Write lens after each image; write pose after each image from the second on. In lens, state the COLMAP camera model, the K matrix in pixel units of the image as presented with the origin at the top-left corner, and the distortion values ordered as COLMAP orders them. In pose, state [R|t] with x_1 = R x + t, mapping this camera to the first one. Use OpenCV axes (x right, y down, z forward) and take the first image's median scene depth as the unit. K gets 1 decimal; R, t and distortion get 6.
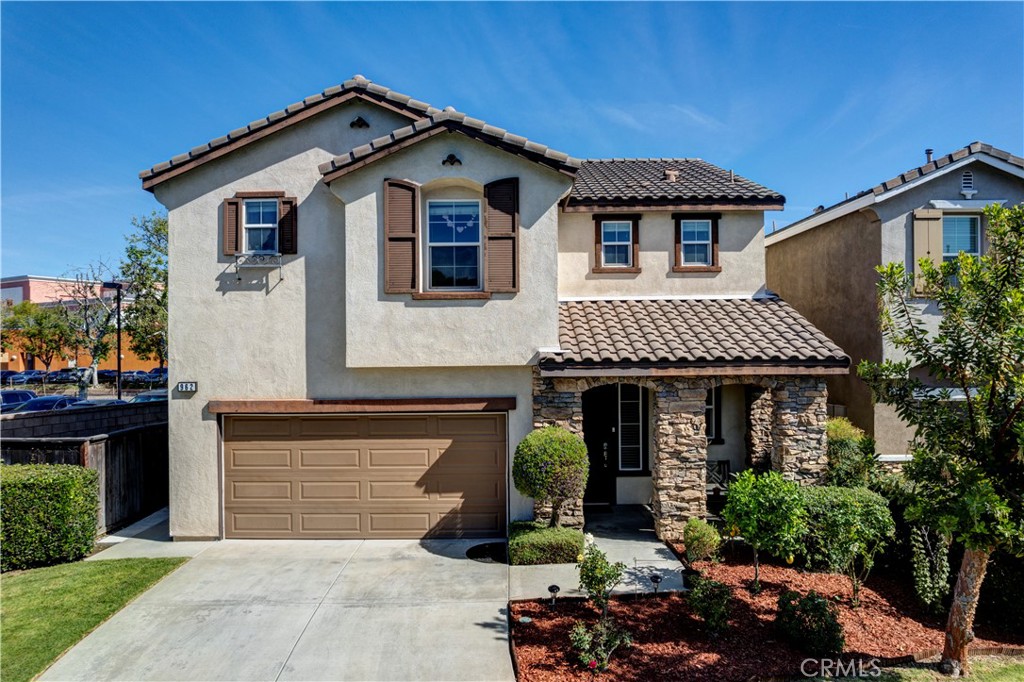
lens RADIAL K [[655.9, 0, 510.4], [0, 655.9, 349.4], [0, 0, 1]] dist [-0.074175, 0.063747]
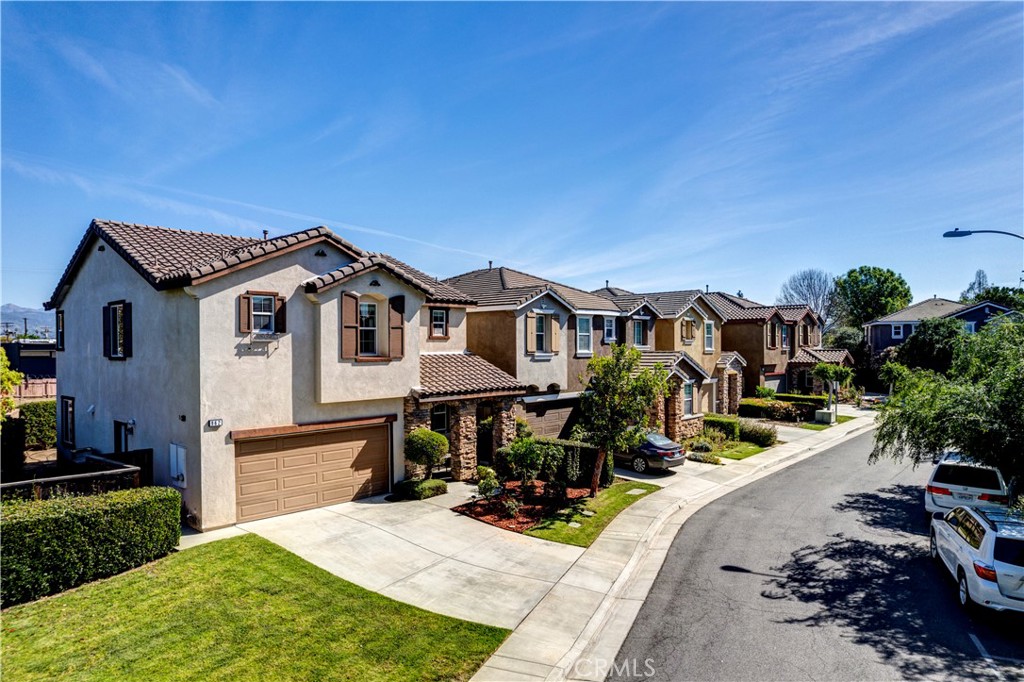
lens RADIAL K [[655.9, 0, 510.4], [0, 655.9, 349.4], [0, 0, 1]] dist [-0.074175, 0.063747]
pose [[0.672917, 0.001850, 0.739715, -1.126420], [0.000044, 0.999997, -0.002541, -0.102359], [-0.739718, 0.001742, 0.672915, -0.460572]]
